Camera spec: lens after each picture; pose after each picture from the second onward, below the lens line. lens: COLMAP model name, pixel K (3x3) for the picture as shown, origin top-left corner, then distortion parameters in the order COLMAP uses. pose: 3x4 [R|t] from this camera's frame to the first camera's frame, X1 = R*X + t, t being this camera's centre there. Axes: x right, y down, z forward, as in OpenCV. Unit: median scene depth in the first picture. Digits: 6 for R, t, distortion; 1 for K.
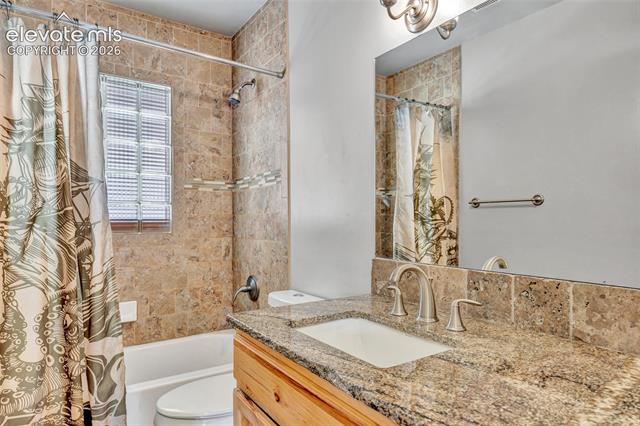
lens RADIAL K [[385.7, 0, 320.0], [0, 385.7, 213.0], [0, 0, 1]] dist [-0.001098, -0.000480]
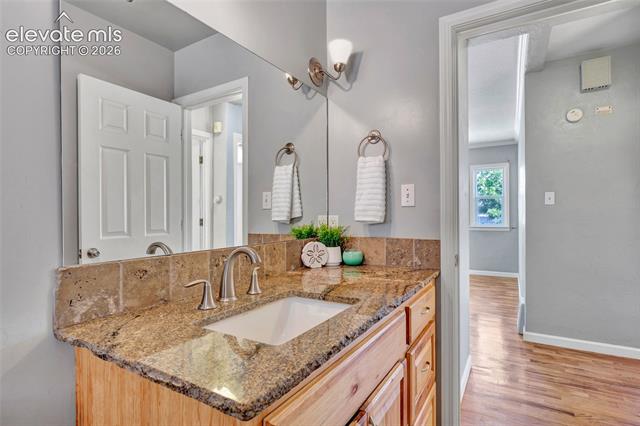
lens RADIAL K [[327.7, 0, 320.0], [0, 327.7, 213.0], [0, 0, 1]] dist [0.000457, 0.000112]
pose [[-0.412950, 0.004572, 0.910742, -0.656371], [-0.013335, 0.999850, -0.011066, 0.040514], [-0.910656, -0.016714, -0.412827, 1.129175]]
